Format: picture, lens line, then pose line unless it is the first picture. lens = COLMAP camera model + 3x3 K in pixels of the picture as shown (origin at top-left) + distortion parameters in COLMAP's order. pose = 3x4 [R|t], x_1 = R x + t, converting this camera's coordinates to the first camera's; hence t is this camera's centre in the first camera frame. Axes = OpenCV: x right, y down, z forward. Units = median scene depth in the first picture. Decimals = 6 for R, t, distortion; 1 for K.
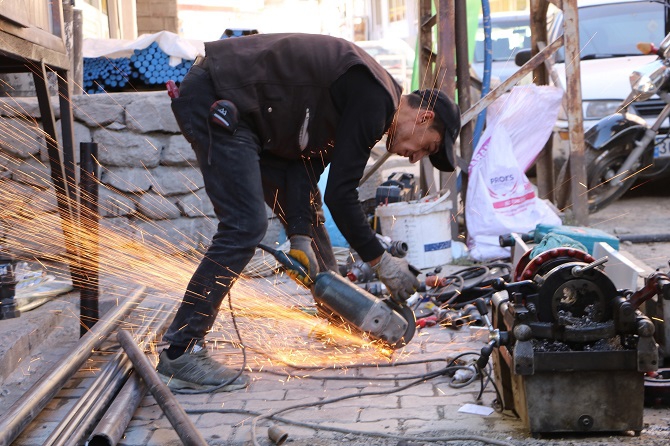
lens RADIAL K [[1581.6, 0, 335.0], [0, 1581.6, 223.0], [0, 0, 1]] dist [0.476313, 0.129329]
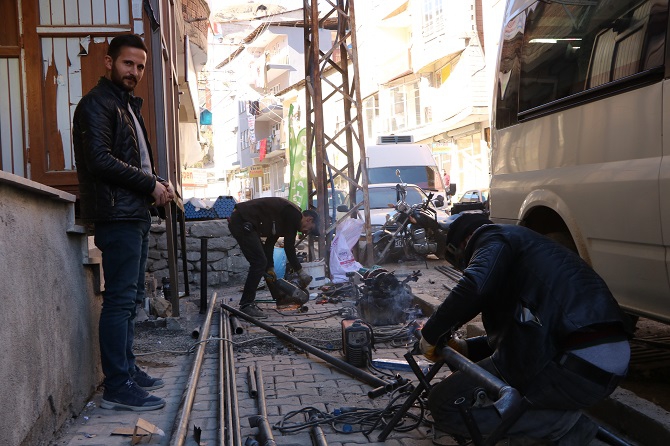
lens RADIAL K [[1205.0, 0, 335.0], [0, 1205.0, 223.0], [0, 0, 1]] dist [0.228584, 0.071981]
pose [[0.981189, 0.001851, 0.193043, -0.282940], [0.015530, 0.995956, -0.088489, 0.094947], [-0.192426, 0.089822, 0.977192, -0.921760]]
